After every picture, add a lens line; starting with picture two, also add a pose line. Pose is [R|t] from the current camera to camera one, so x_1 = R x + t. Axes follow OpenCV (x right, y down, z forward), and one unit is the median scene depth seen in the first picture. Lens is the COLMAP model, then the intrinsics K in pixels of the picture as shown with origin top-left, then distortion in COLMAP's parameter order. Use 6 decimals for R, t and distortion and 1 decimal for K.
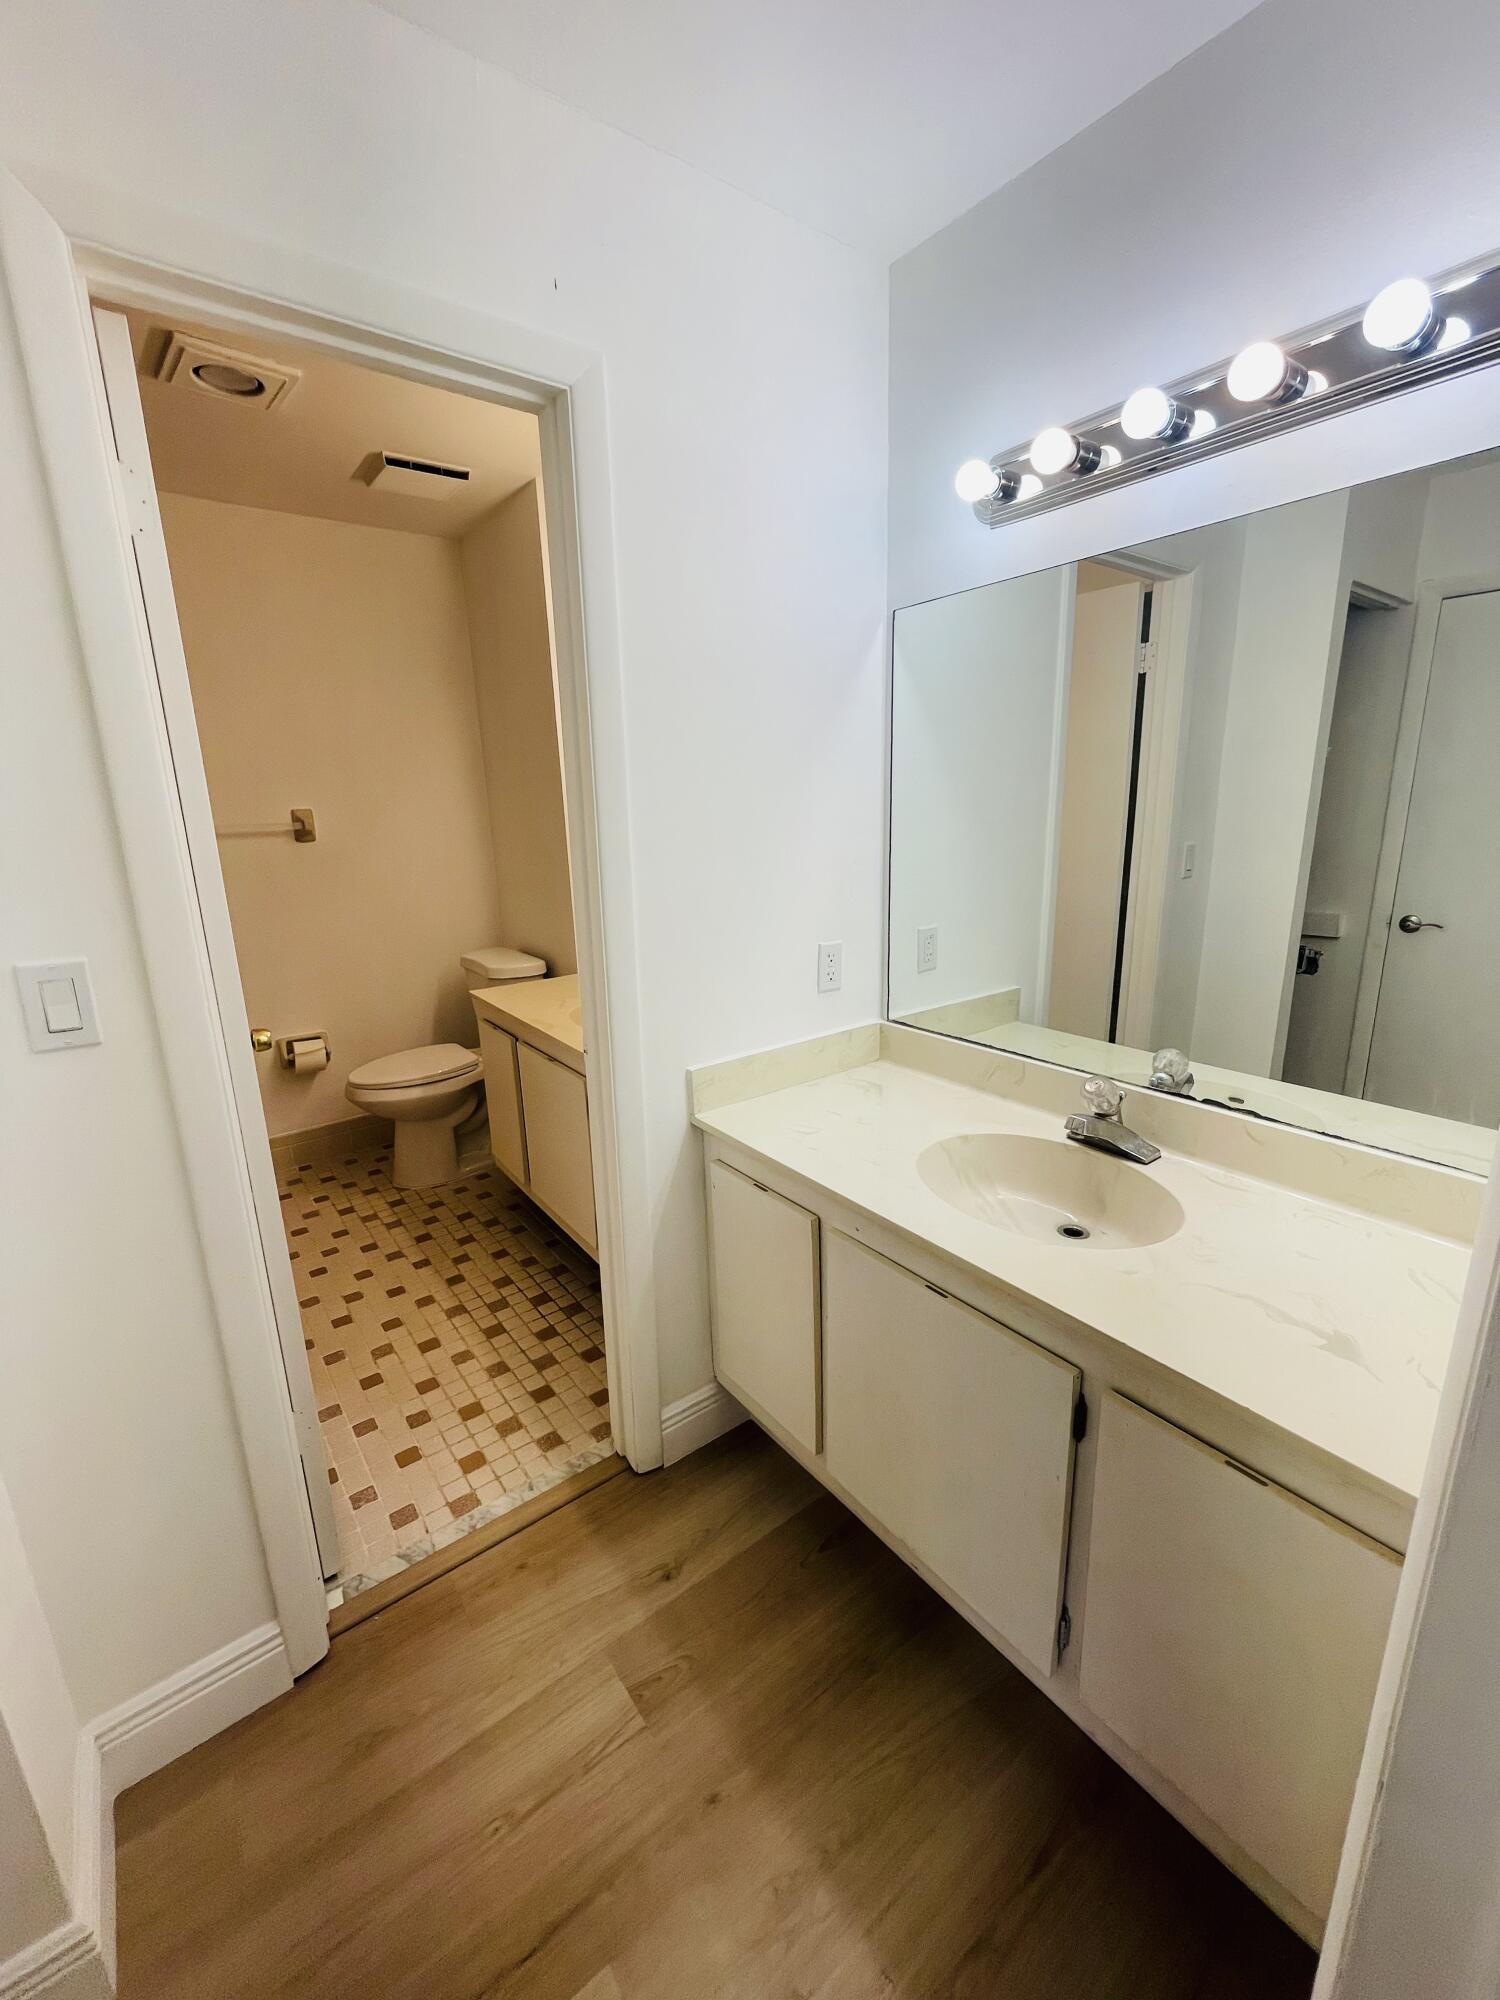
lens RADIAL K [[809.9, 0, 752.6], [0, 809.9, 997.4], [0, 0, 1]] dist [0.001196, -0.000058]
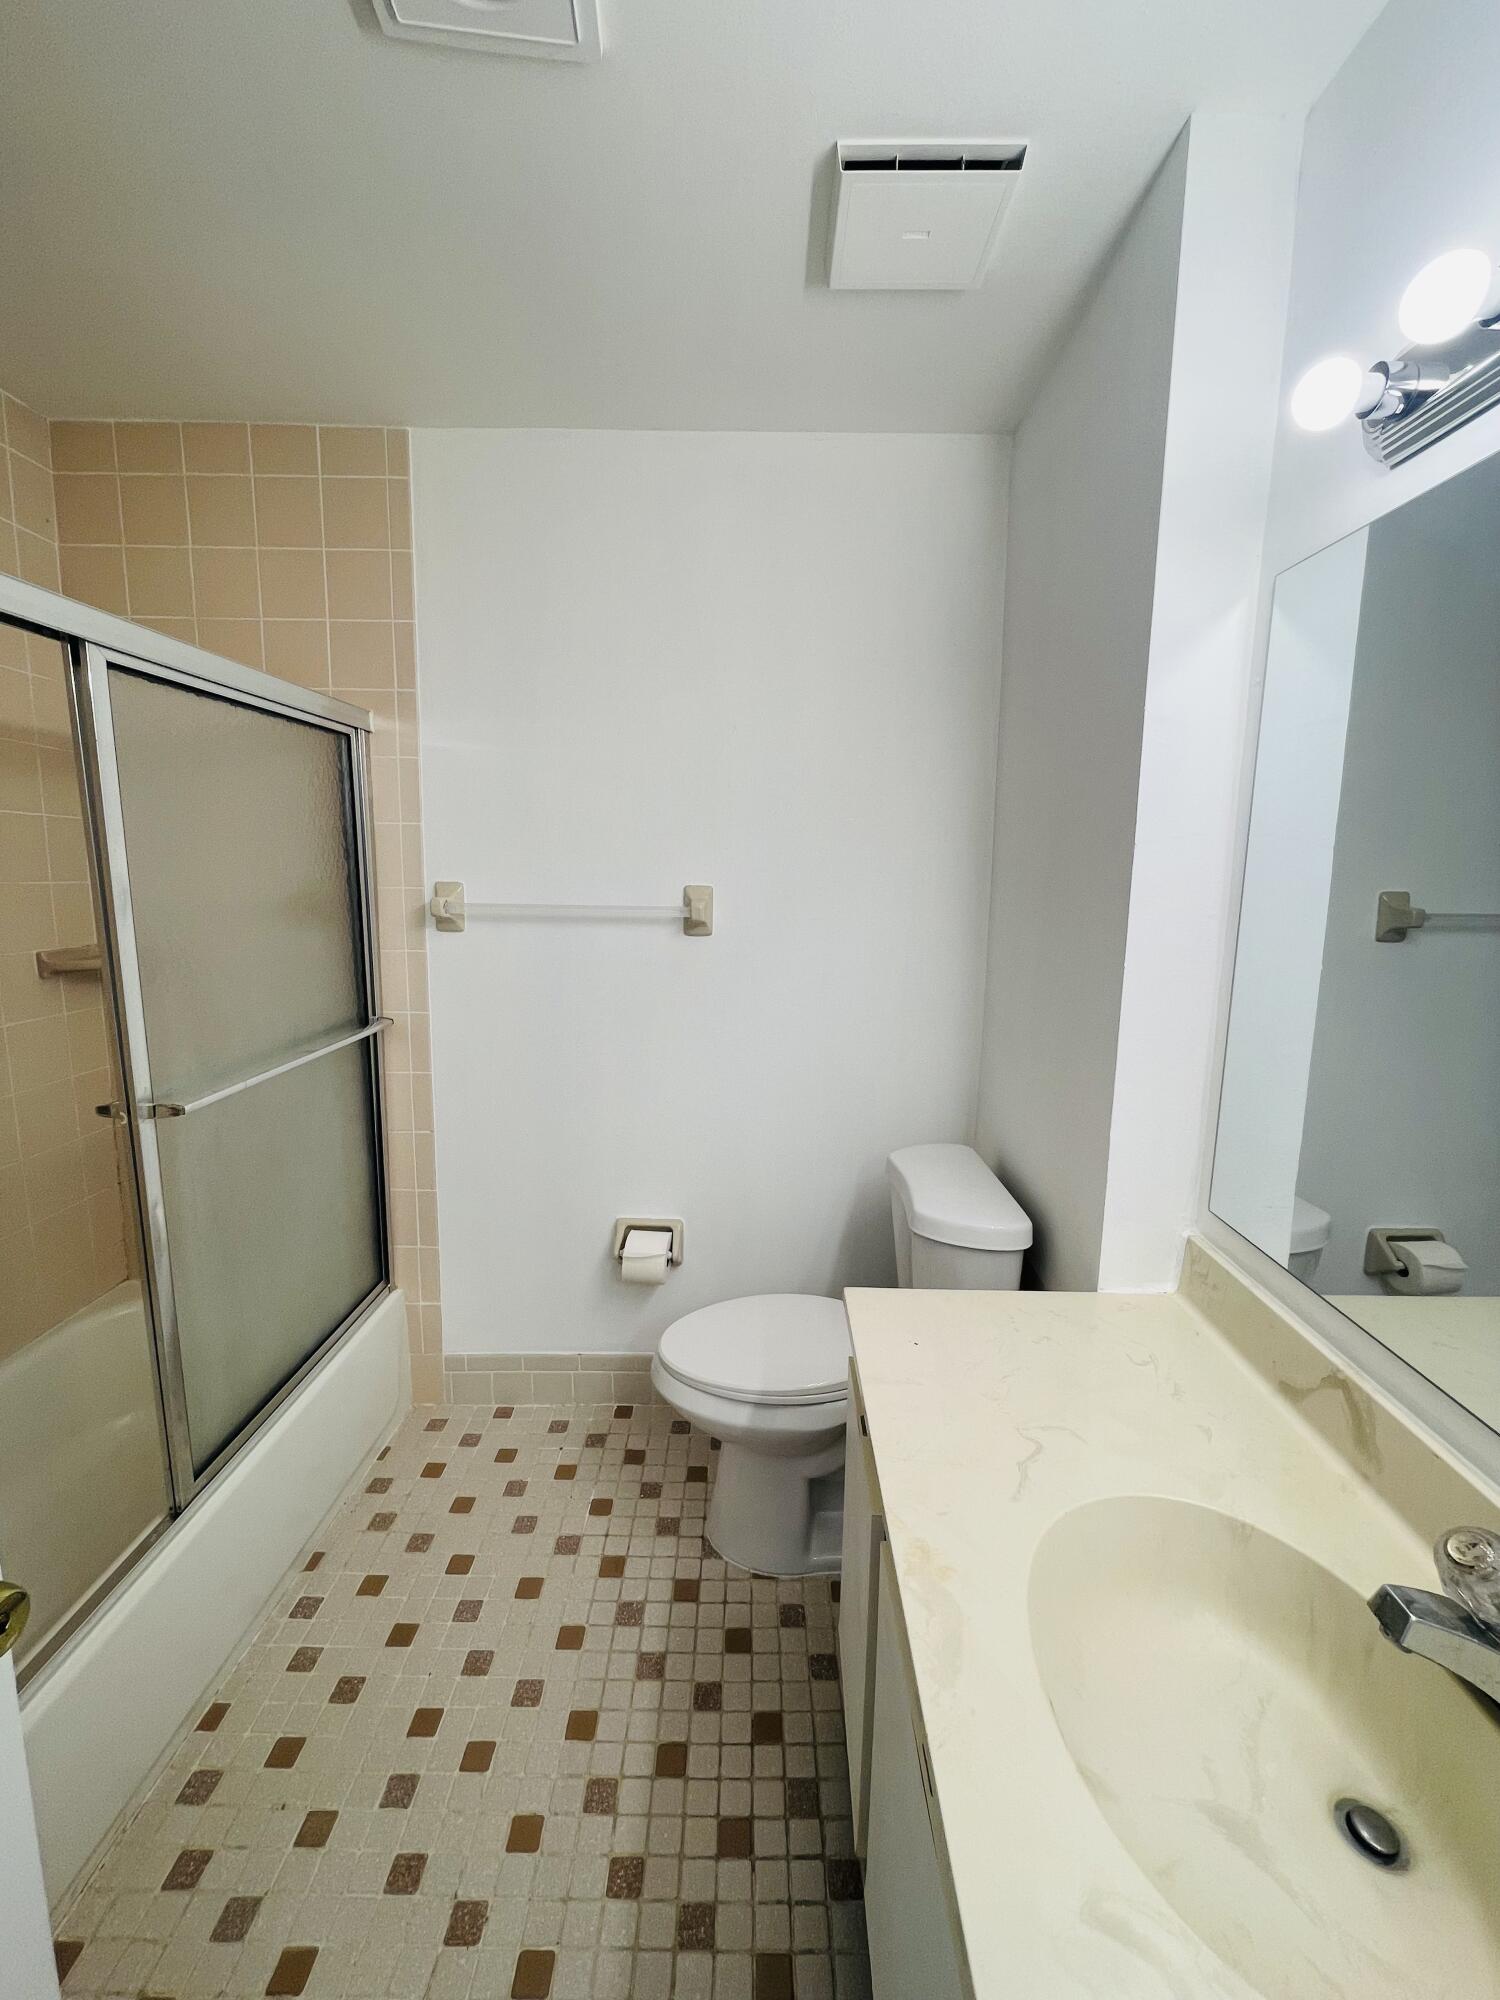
lens RADIAL K [[809.9, 0, 749.7], [0, 809.9, 995.9], [0, 0, 1]] dist [0.001196, -0.000058]
pose [[0.786058, 0.134182, -0.603414, -0.121190], [-0.182335, 0.983054, -0.018923, -0.141934], [0.590650, 0.124898, 0.797203, 0.520447]]
